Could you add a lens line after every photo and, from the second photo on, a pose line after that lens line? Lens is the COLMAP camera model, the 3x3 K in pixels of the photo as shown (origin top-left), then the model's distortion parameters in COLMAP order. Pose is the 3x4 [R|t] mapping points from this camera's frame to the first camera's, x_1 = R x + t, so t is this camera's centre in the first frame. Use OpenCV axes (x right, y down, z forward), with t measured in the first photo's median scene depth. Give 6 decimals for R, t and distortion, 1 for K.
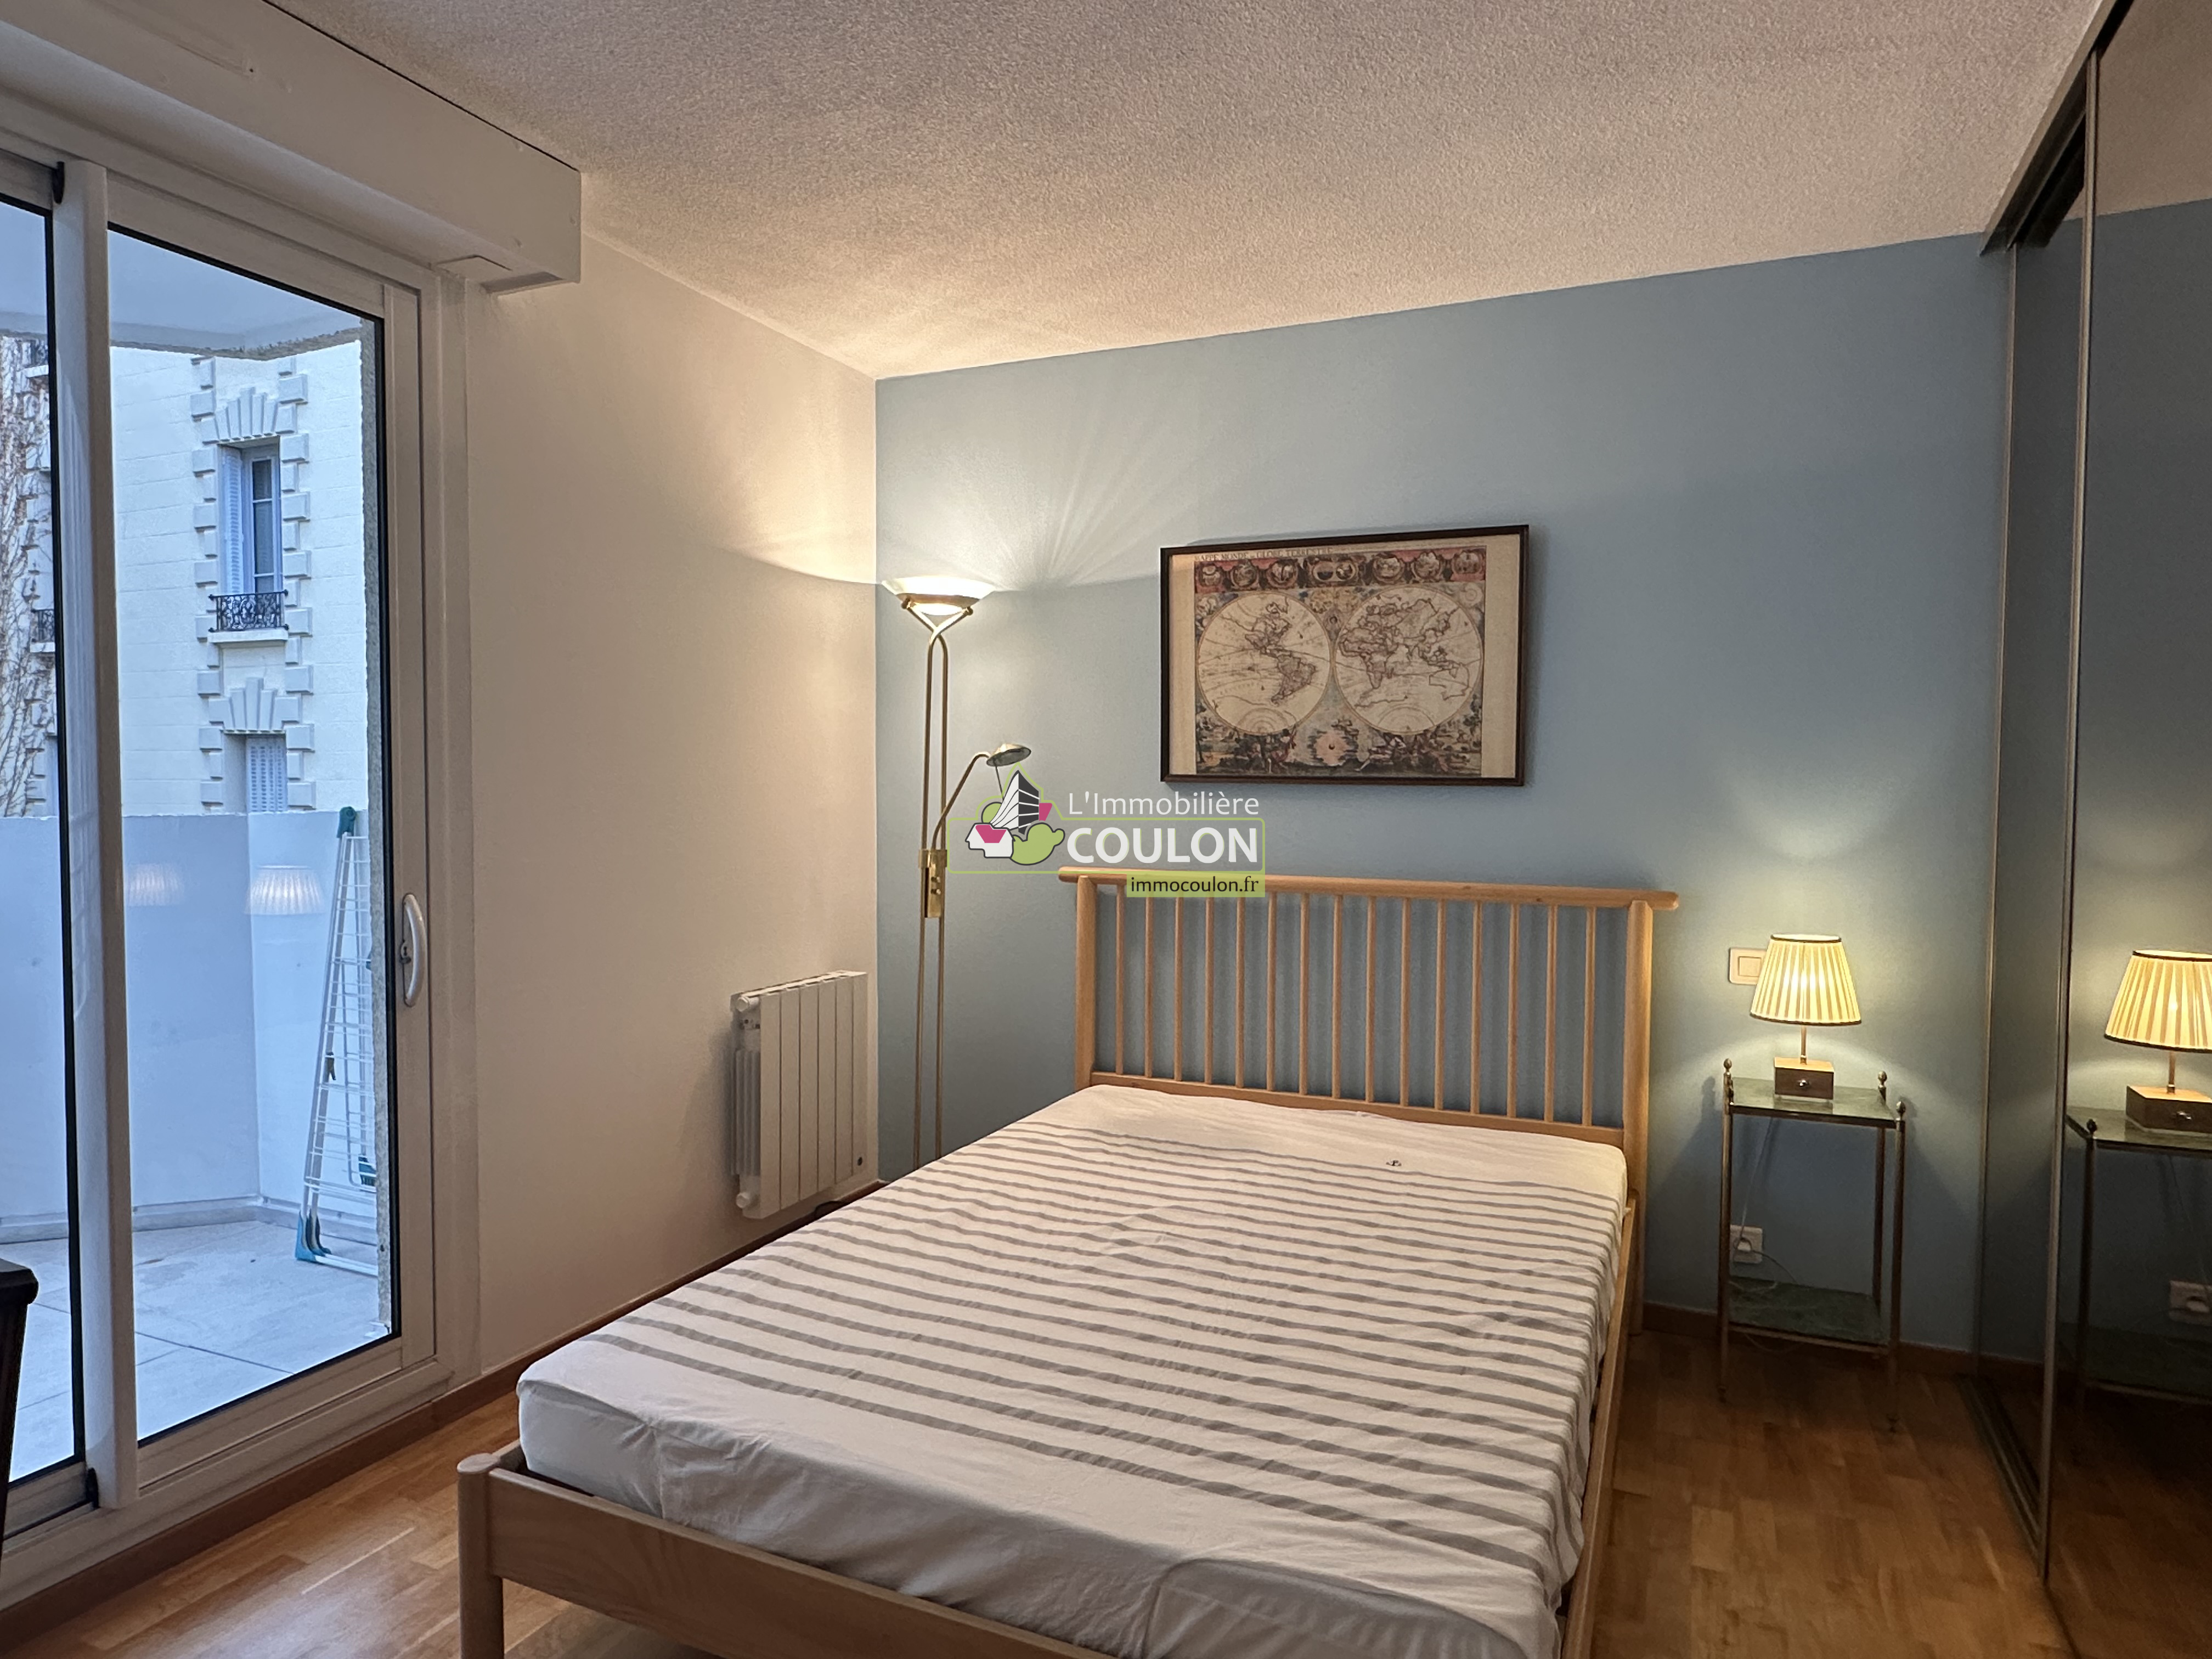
lens RADIAL K [[1318.6, 0, 1107.5], [0, 1318.6, 837.8], [0, 0, 1]] dist [0.000818, 0.000105]
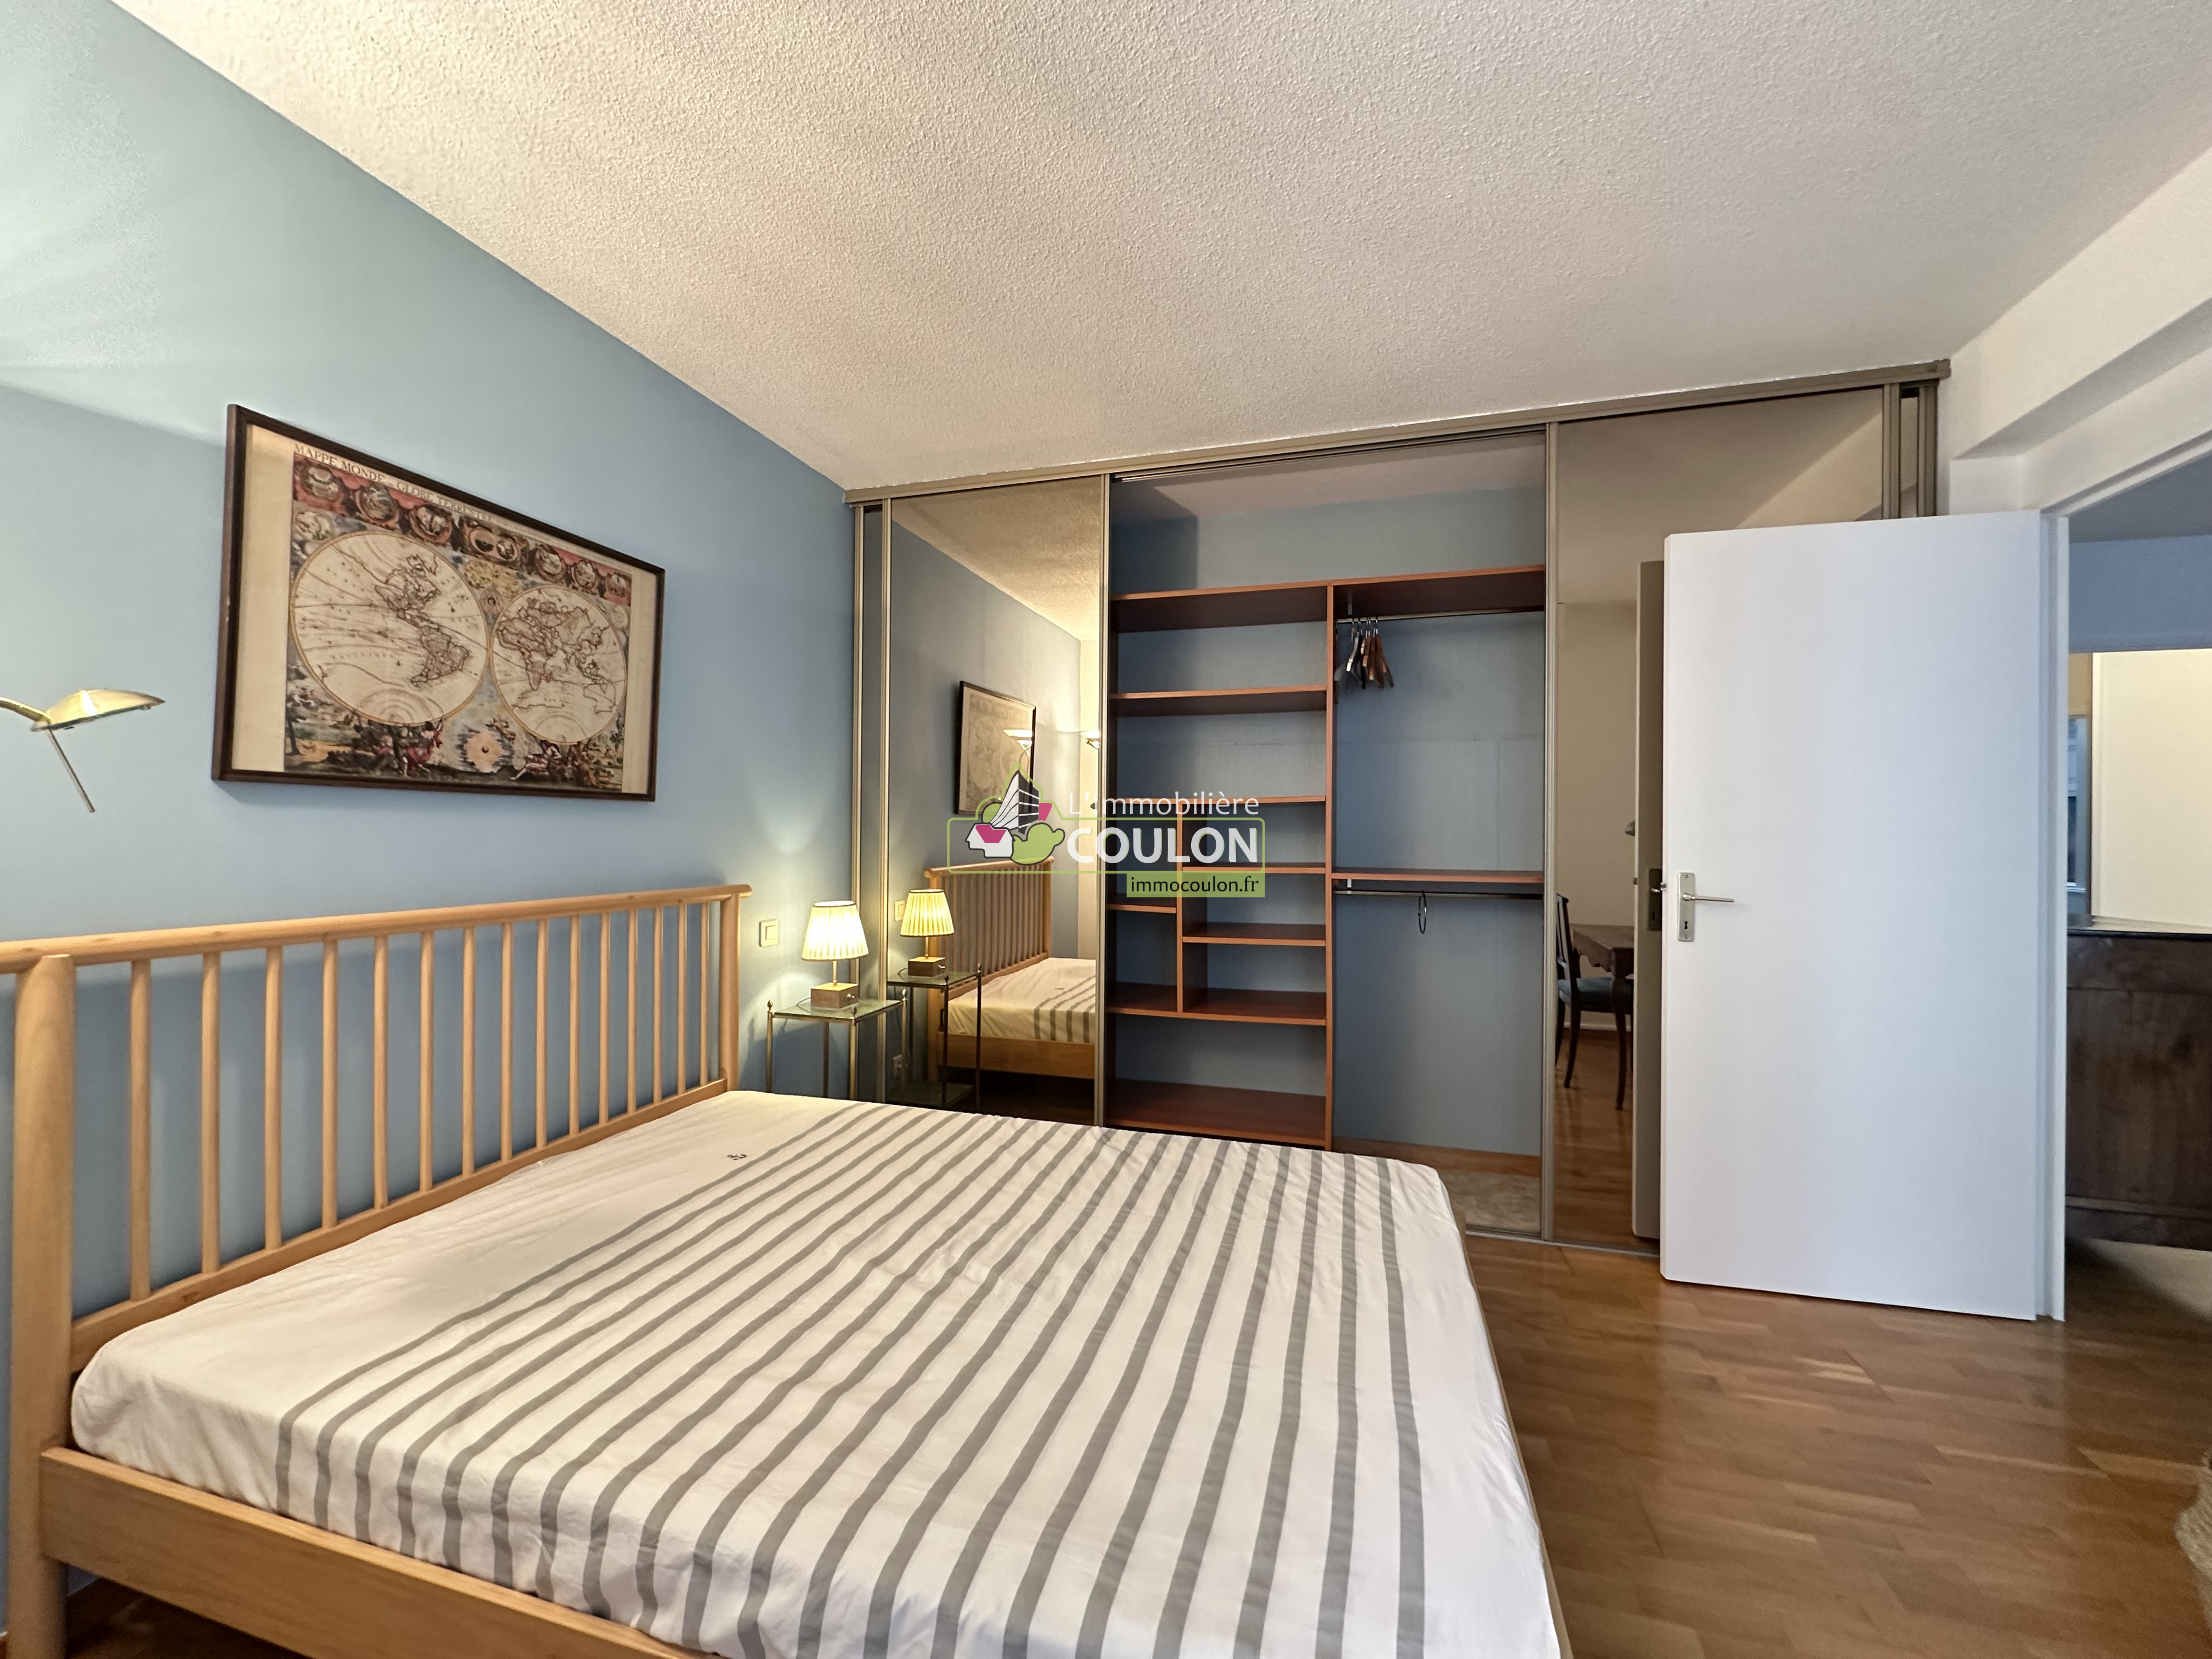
lens RADIAL K [[877.7, 0, 1106.2], [0, 877.7, 831.1], [0, 0, 1]] dist [-0.000907, -0.000181]
pose [[-0.133574, -0.009318, 0.990995, -0.444292], [0.034804, 0.999295, 0.014087, -0.010990], [-0.990427, 0.036372, -0.133156, 0.685494]]
